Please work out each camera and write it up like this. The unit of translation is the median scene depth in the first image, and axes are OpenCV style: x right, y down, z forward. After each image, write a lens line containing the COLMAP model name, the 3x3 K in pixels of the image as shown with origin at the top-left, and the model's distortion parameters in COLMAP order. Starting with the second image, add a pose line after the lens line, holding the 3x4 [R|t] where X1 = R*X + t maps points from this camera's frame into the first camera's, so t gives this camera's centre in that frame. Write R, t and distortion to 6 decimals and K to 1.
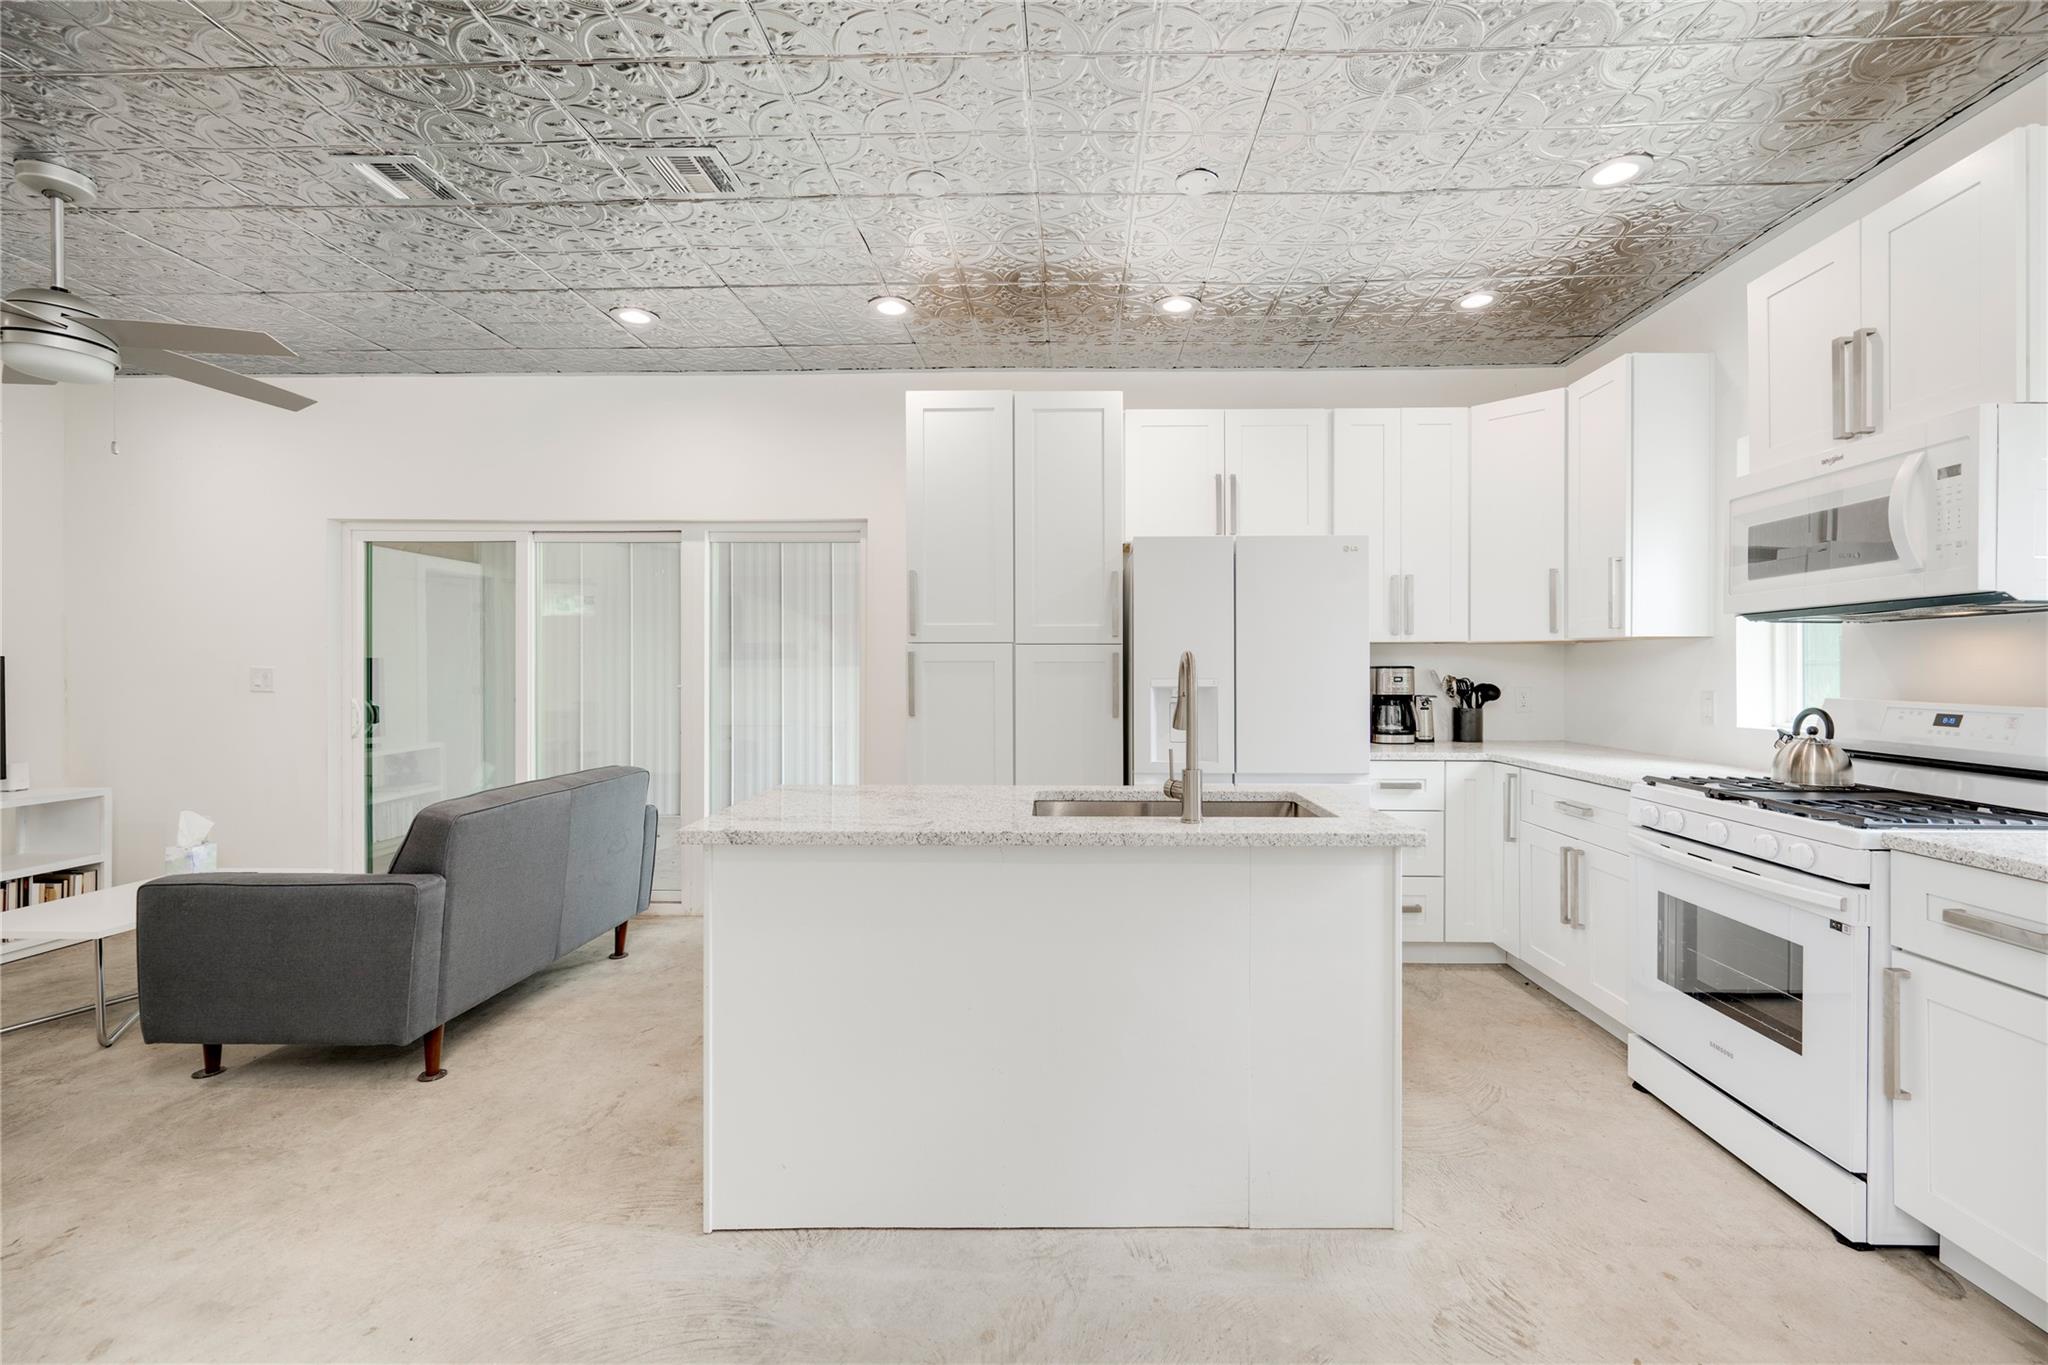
lens RADIAL K [[896.2, 0, 1026.7], [0, 896.2, 654.0], [0, 0, 1]] dist [-0.018549, 0.000171]
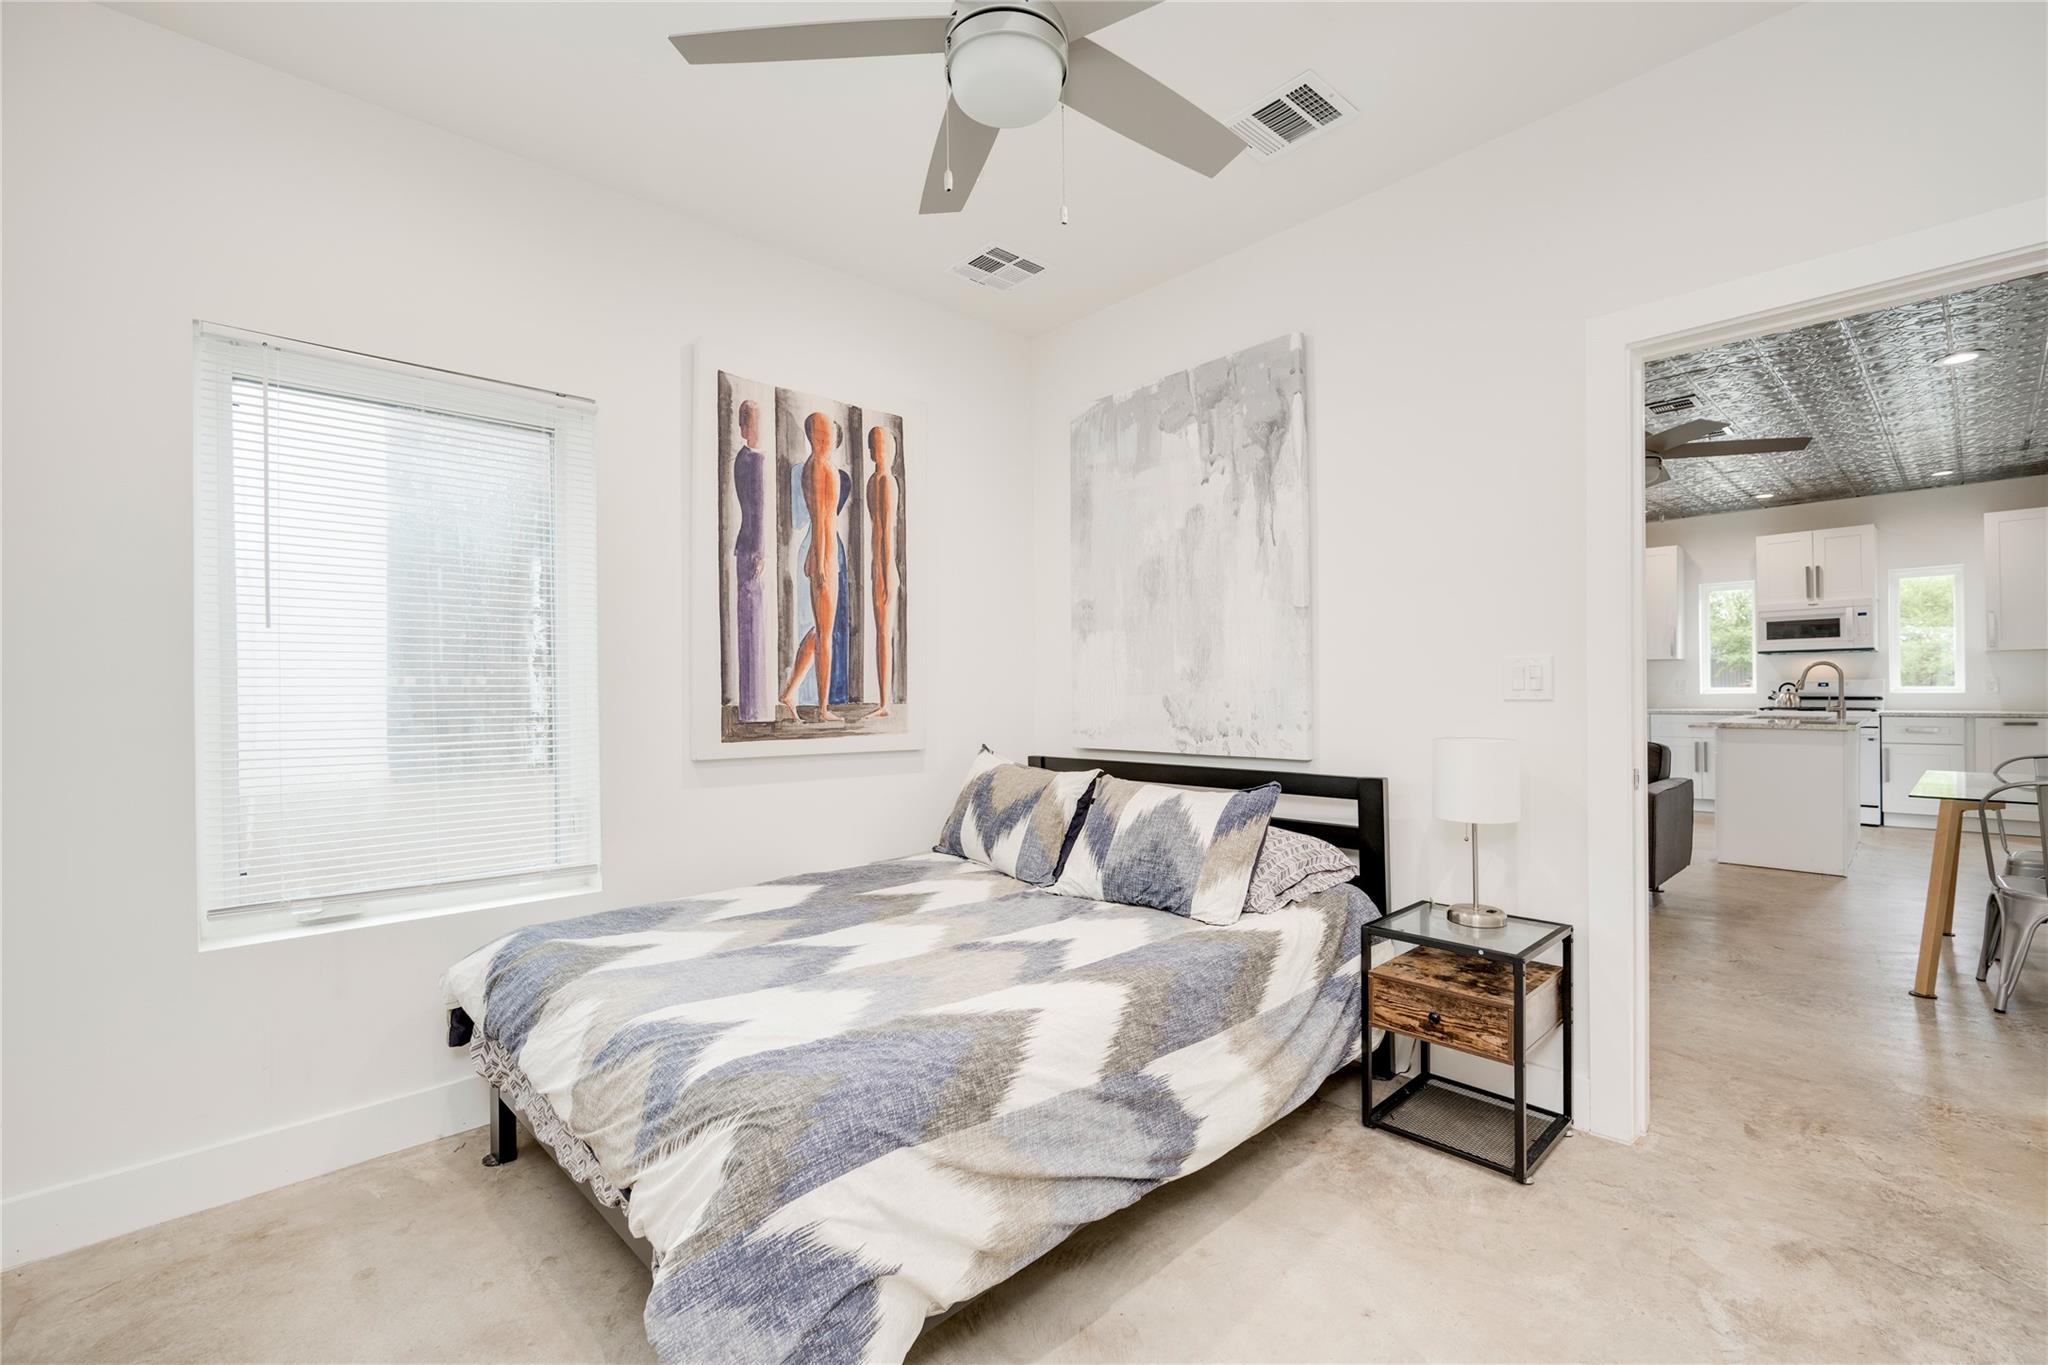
lens RADIAL K [[863.4, 0, 1024.0], [0, 863.4, 682.5], [0, 0, 1]] dist [0.000828, 0.000703]
pose [[0.729883, -0.000616, 0.683572, -3.295464], [0.000929, 1.000000, -0.000091, 0.063213], [-0.683571, 0.000701, 0.729883, 0.647242]]
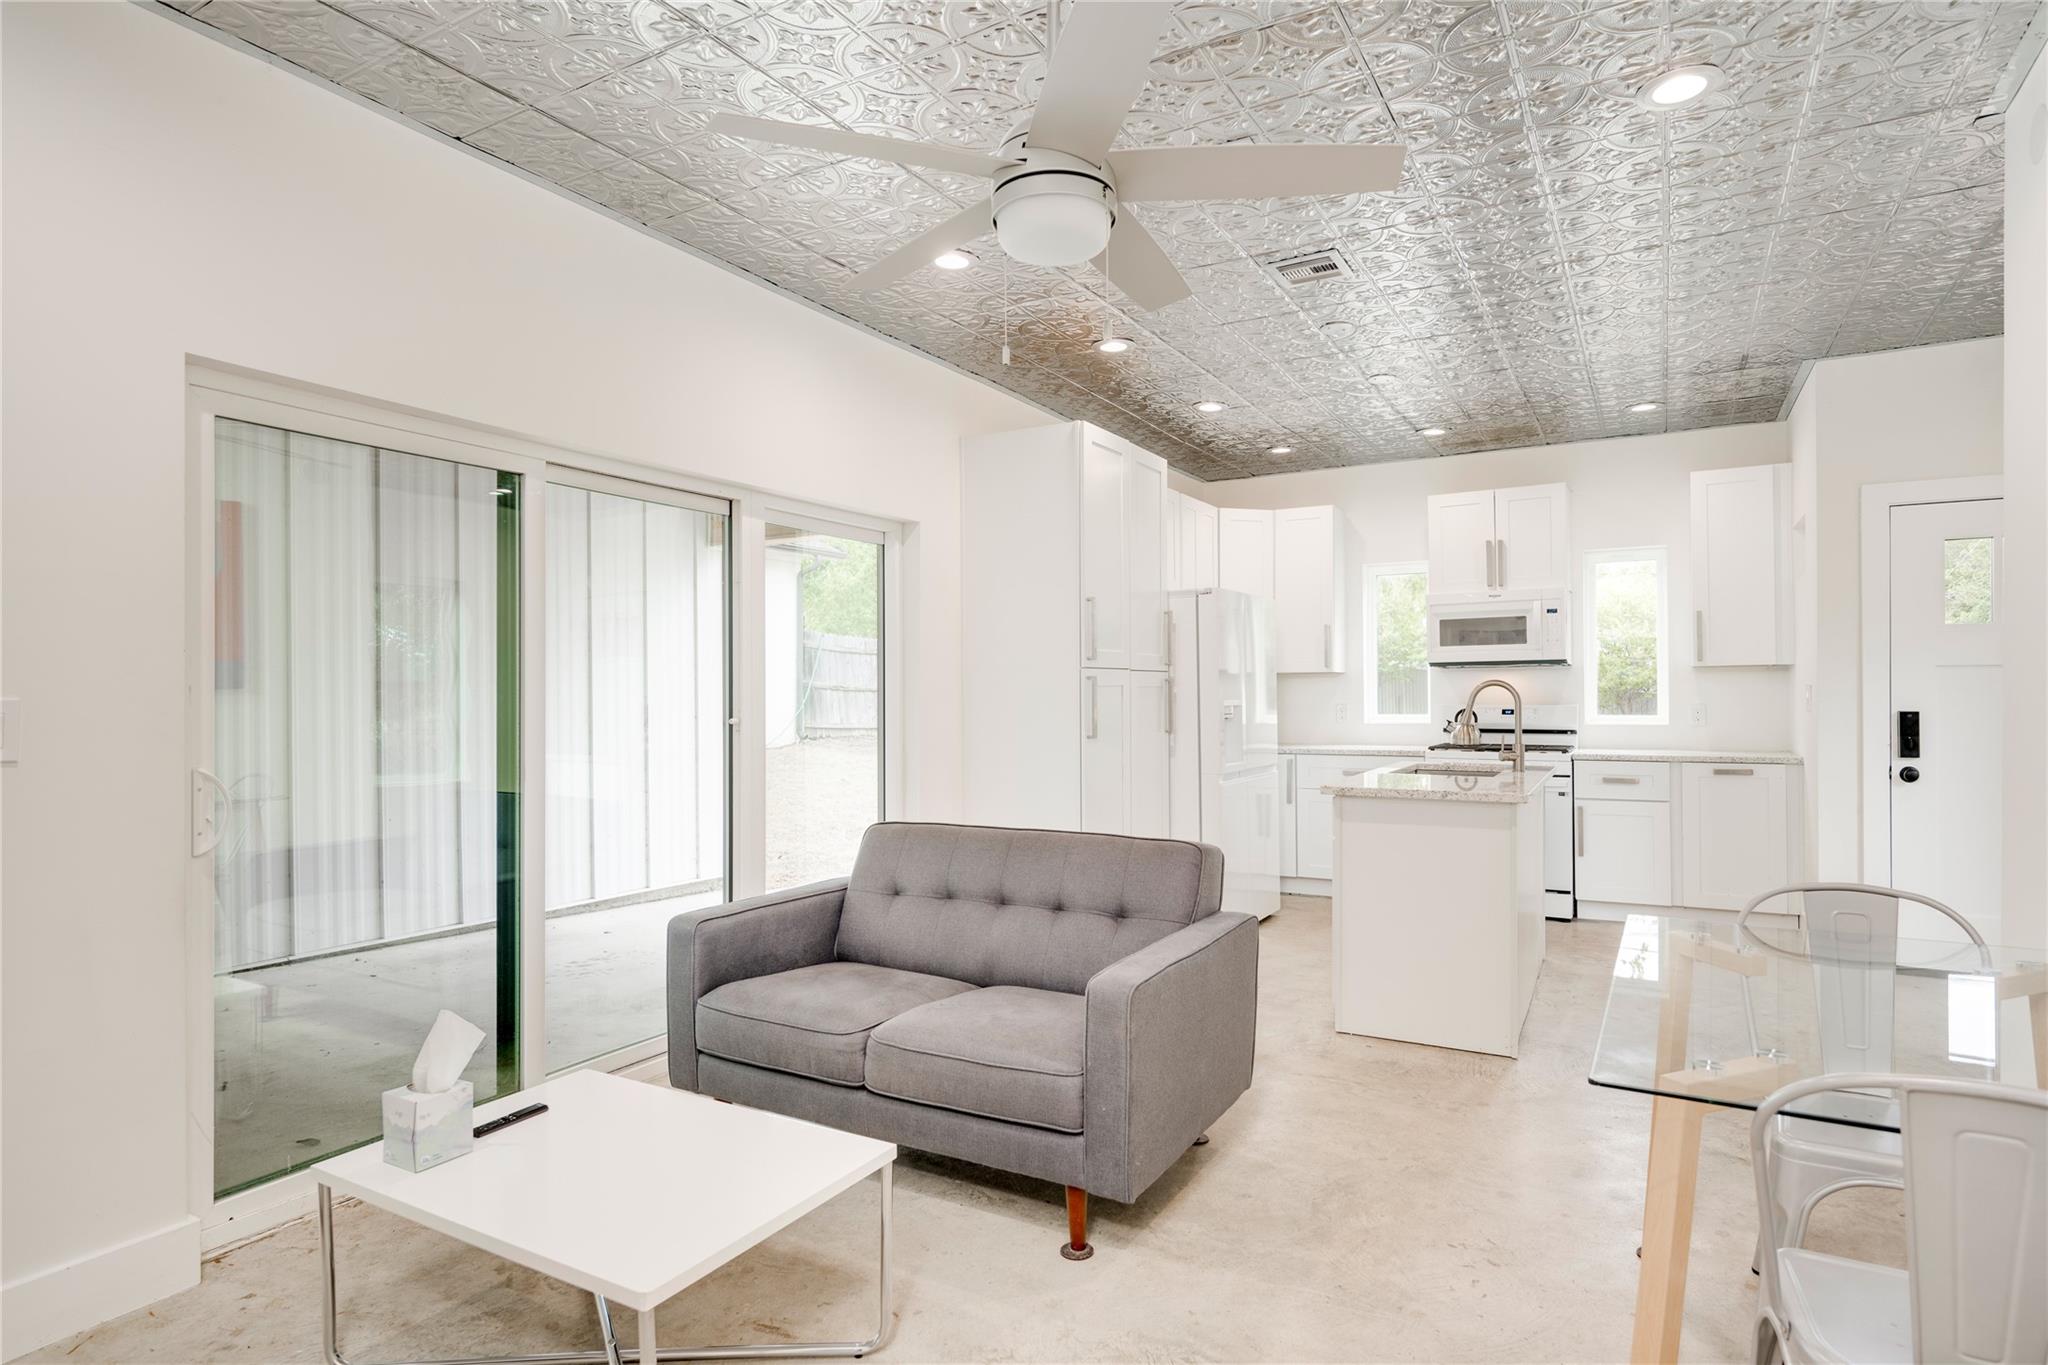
lens RADIAL K [[1042.5, 0, 1024.0], [0, 1042.5, 682.5], [0, 0, 1]] dist [-0.001254, -0.000350]
pose [[0.508484, 0.010335, 0.861009, -1.901253], [-0.003644, 0.999945, -0.009850, 0.028463], [-0.861064, 0.001871, 0.508494, 0.668677]]
